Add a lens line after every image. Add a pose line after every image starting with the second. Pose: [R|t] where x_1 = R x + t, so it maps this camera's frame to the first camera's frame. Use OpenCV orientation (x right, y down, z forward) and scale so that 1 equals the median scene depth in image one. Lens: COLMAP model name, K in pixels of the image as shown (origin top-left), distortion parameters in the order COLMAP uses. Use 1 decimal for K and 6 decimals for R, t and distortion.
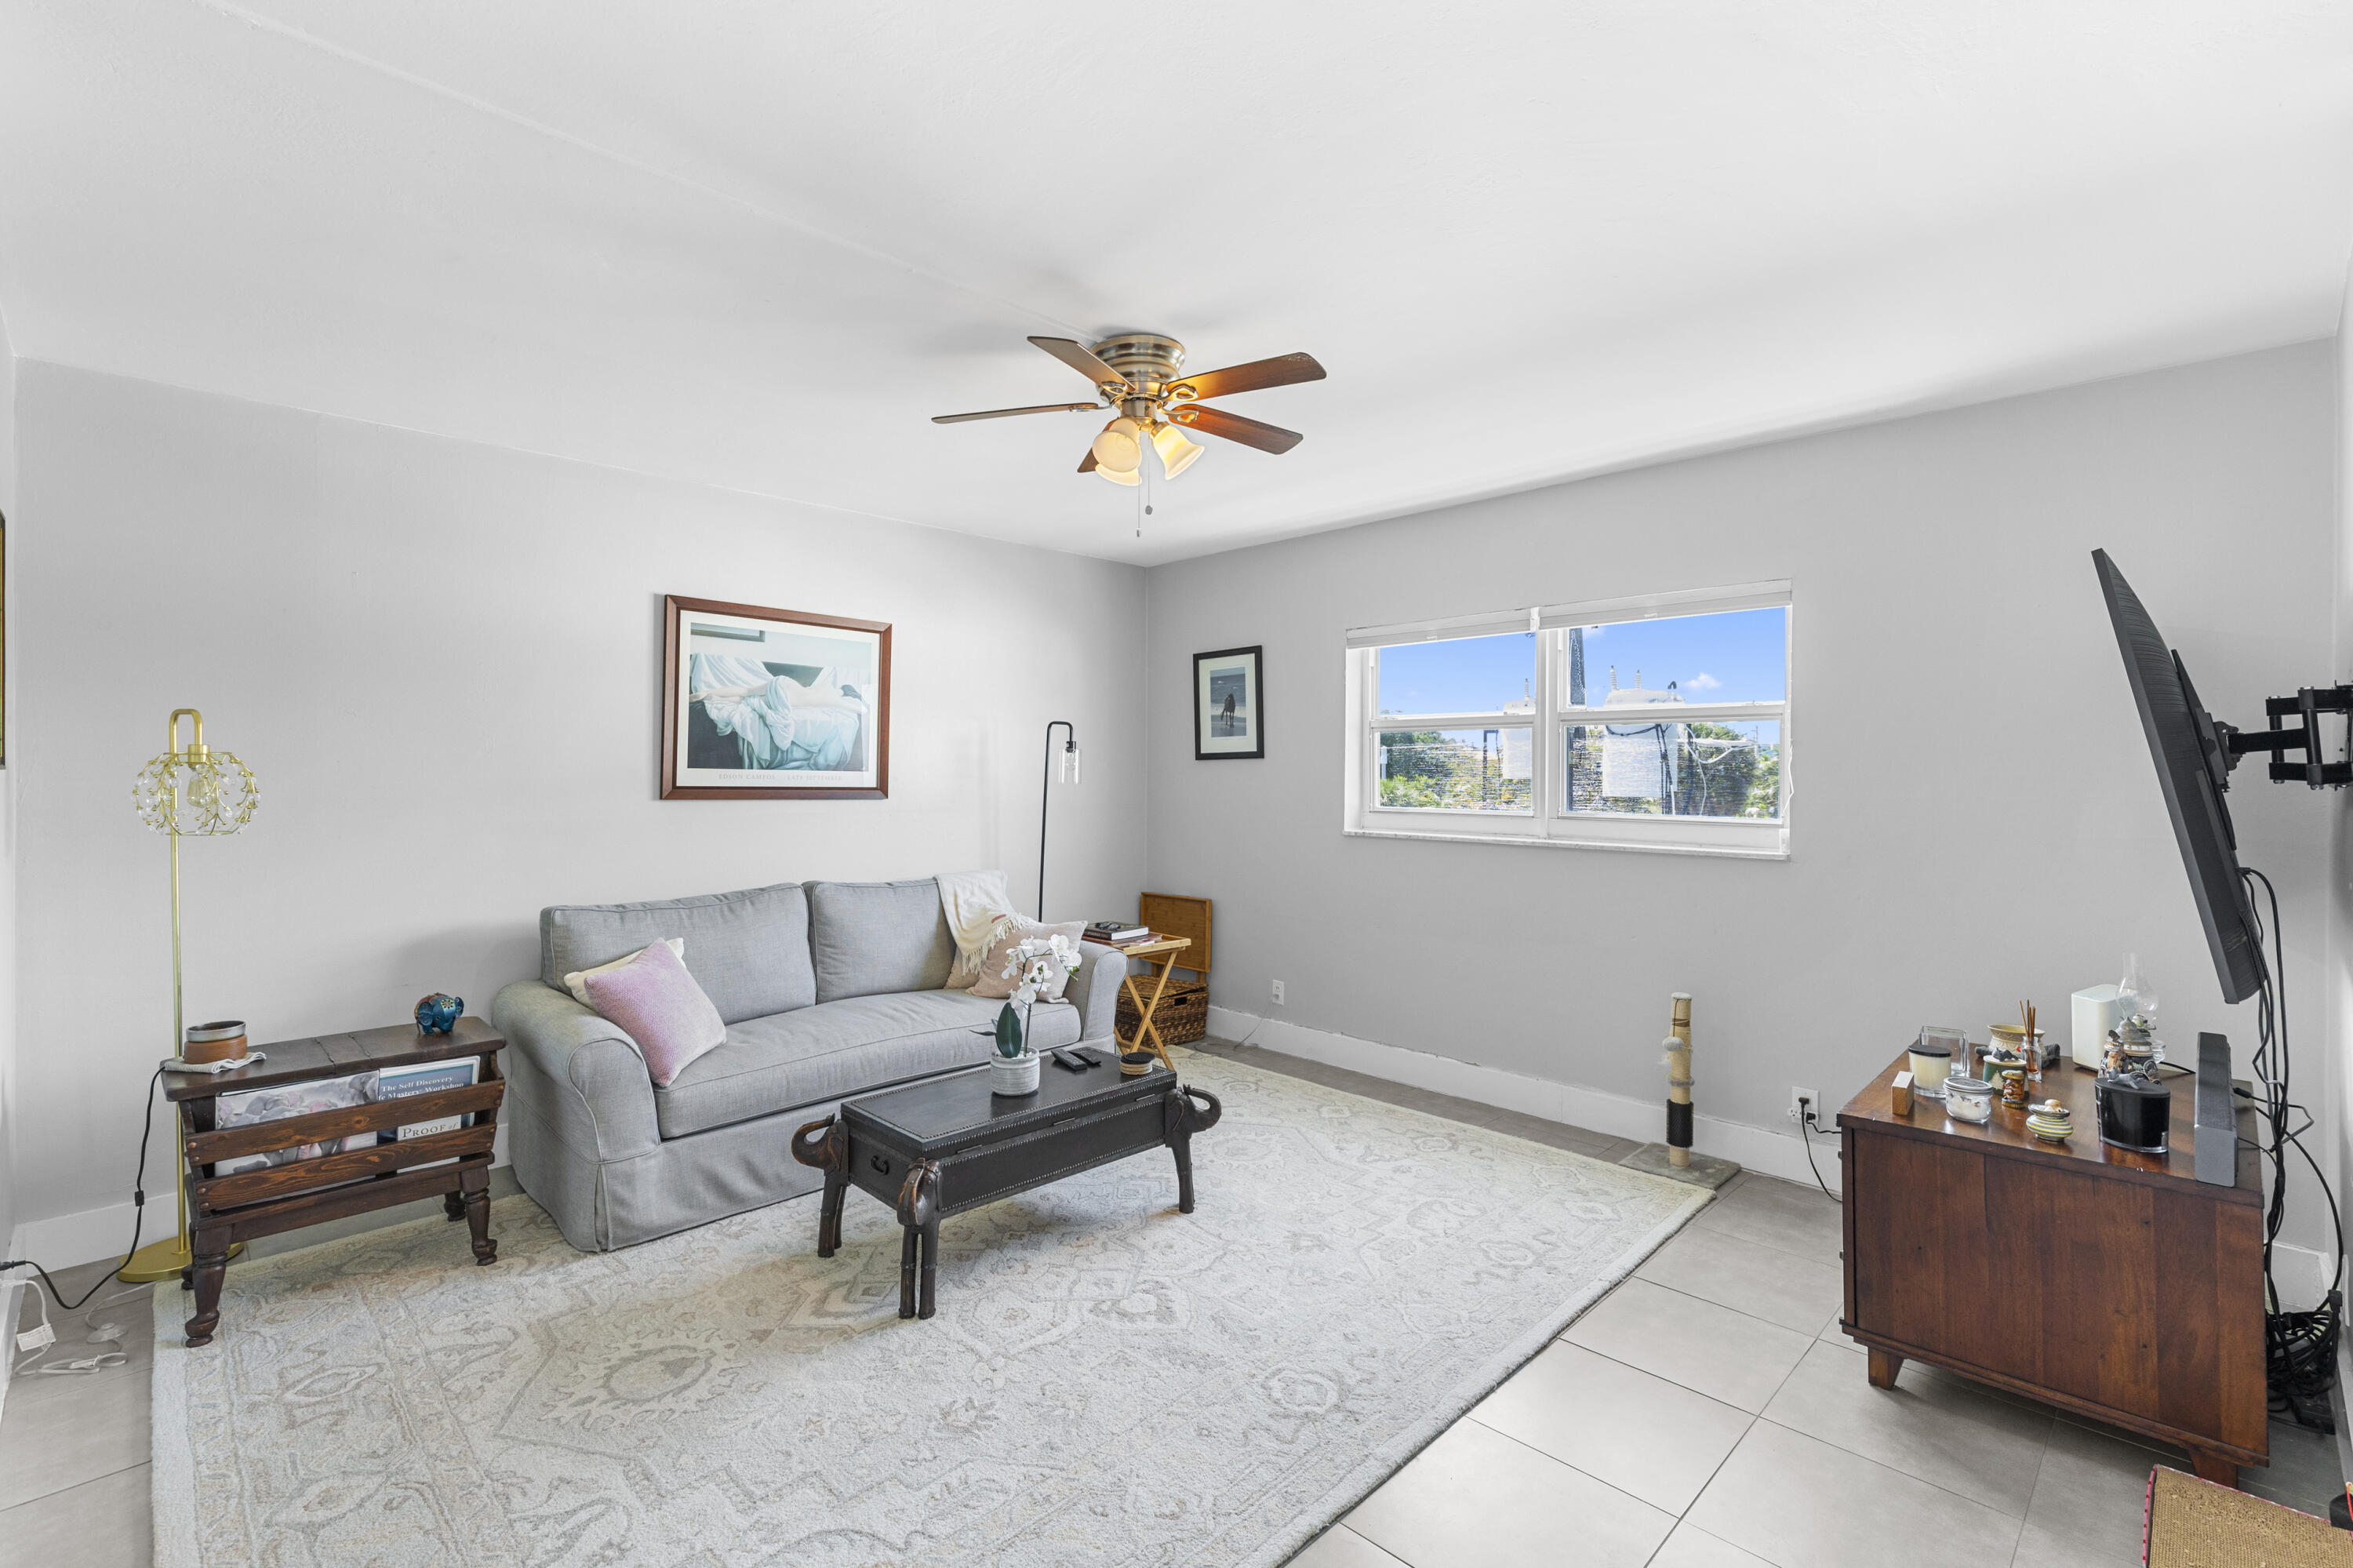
lens RADIAL K [[1056.5, 0, 1179.6], [0, 1056.5, 760.6], [0, 0, 1]] dist [0.001230, -0.000136]
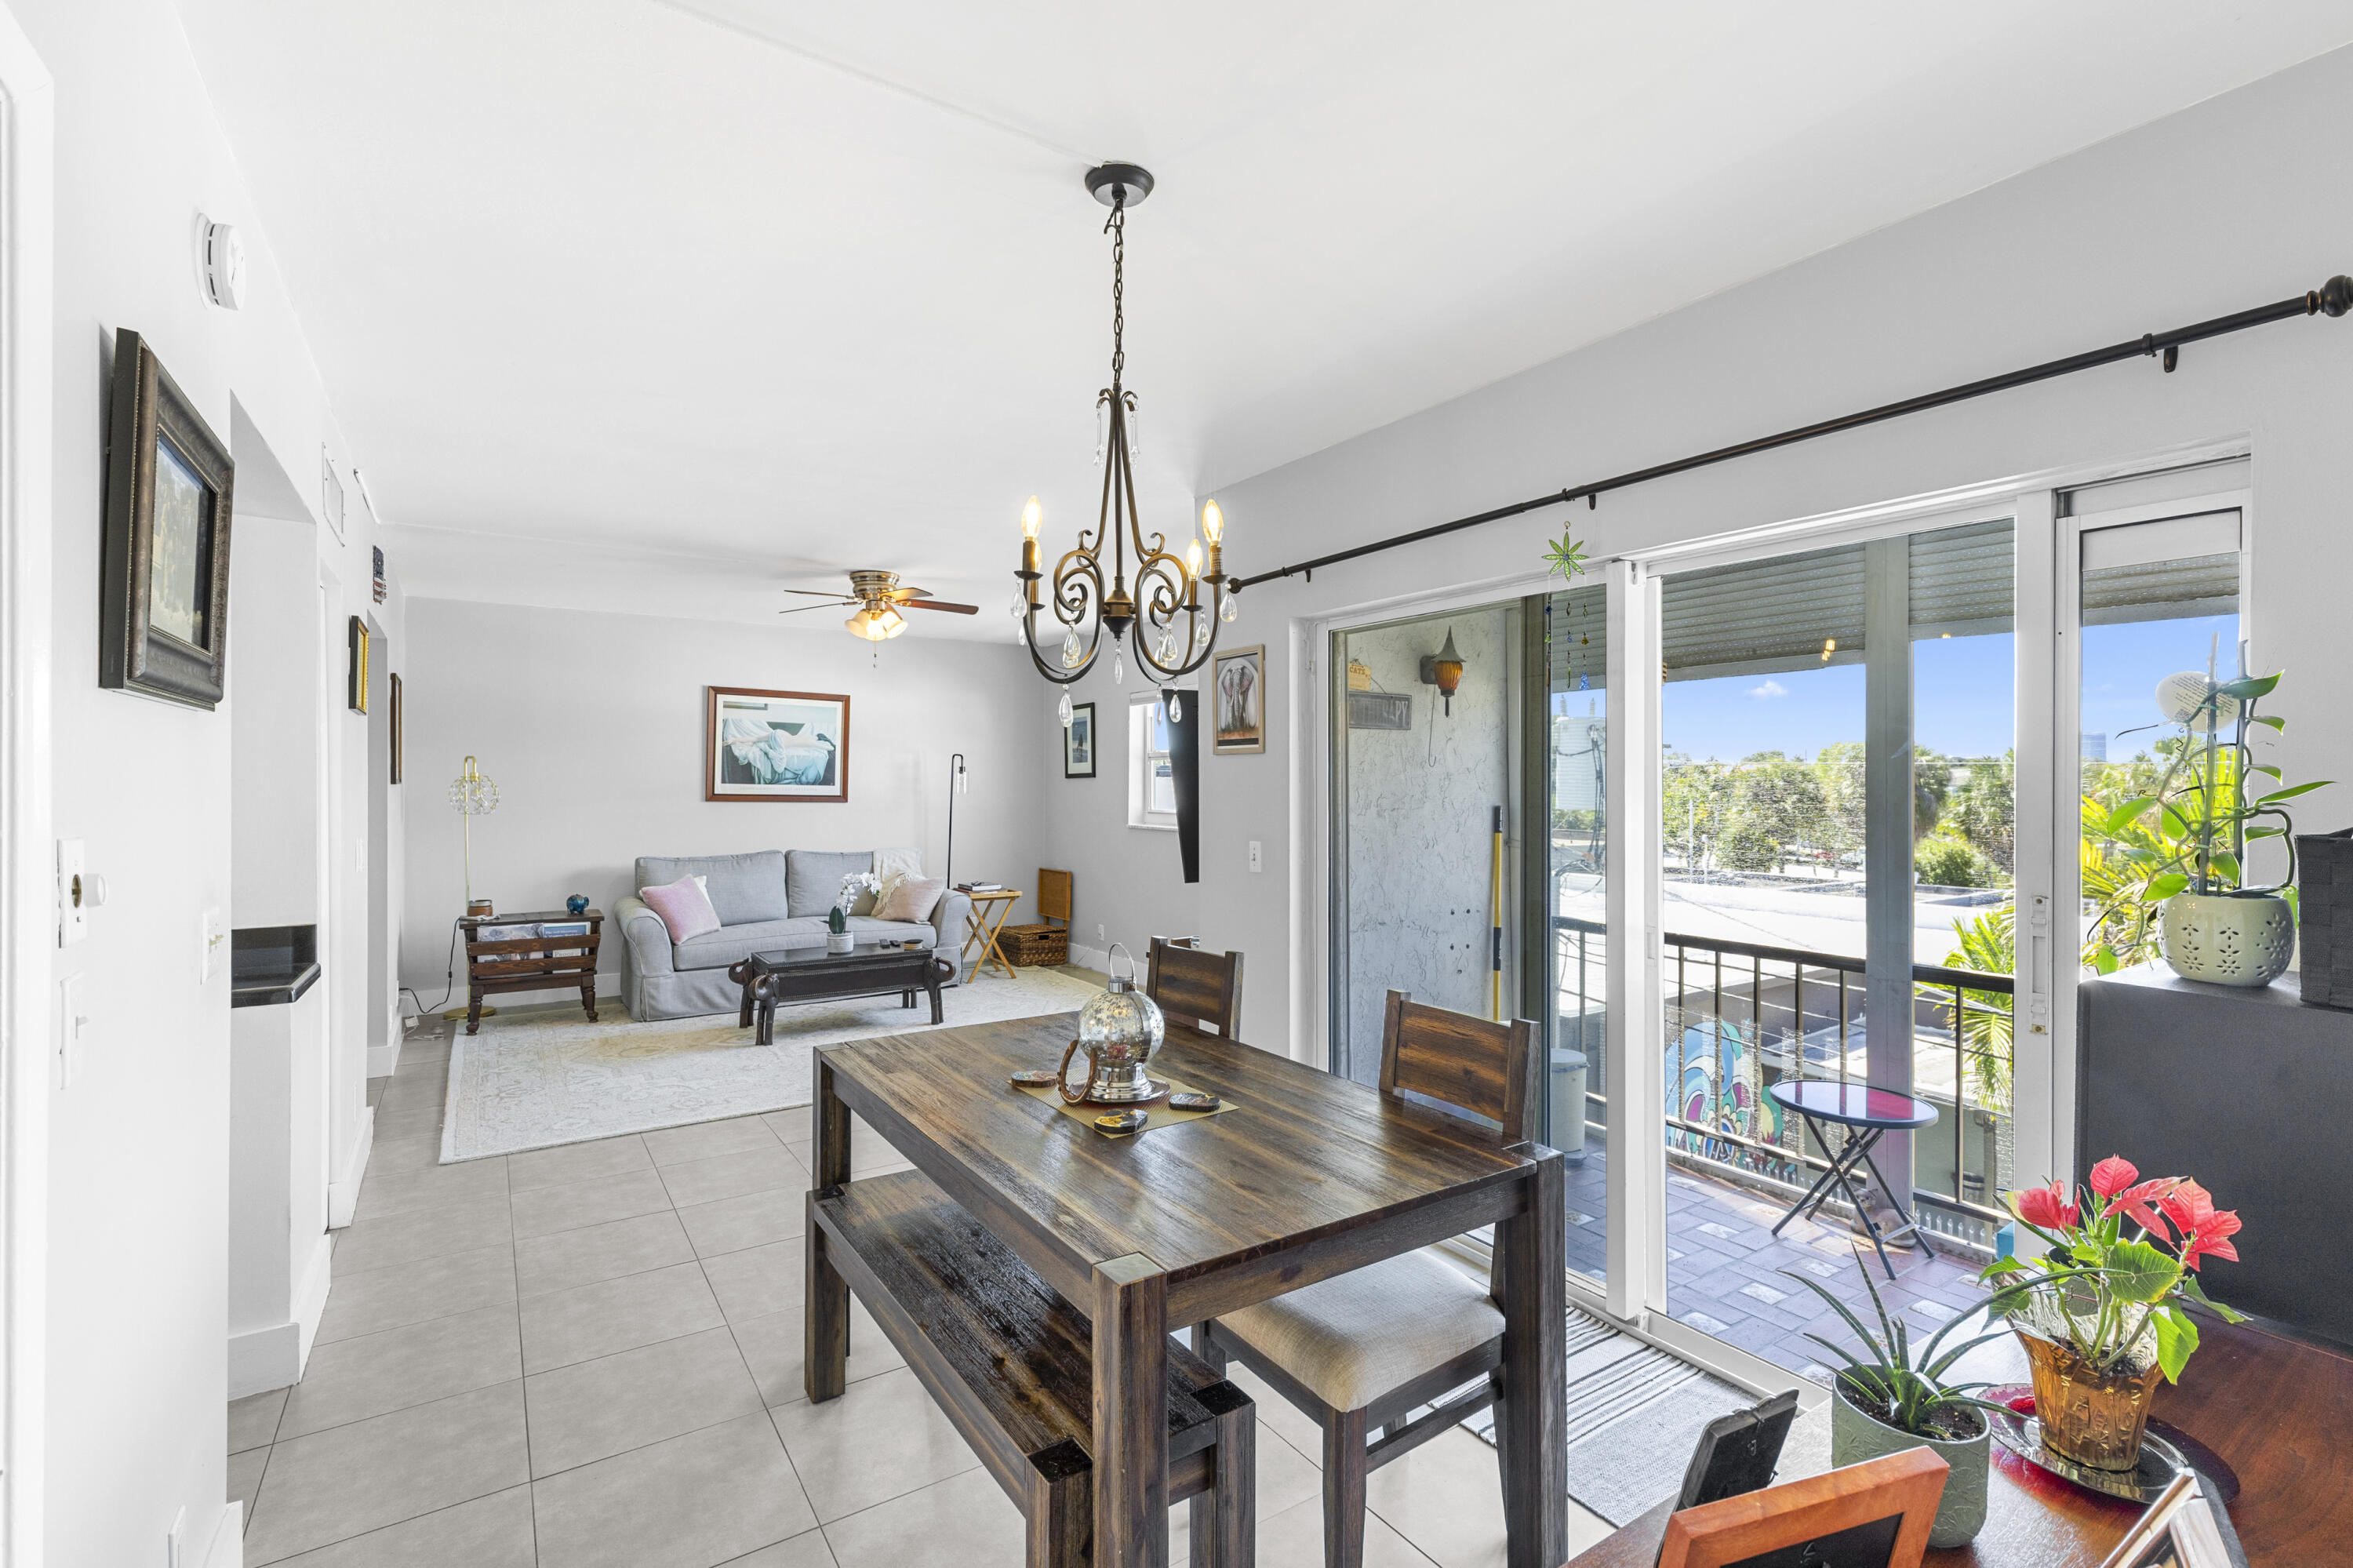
lens RADIAL K [[1056.5, 0, 1175.7], [0, 1056.5, 769.3], [0, 0, 1]] dist [0.001230, -0.000136]
pose [[0.980484, -0.000688, -0.196598, 0.675161], [-0.000398, 0.999985, -0.005480, -0.007914], [0.196599, 0.005451, 0.980469, -0.627295]]
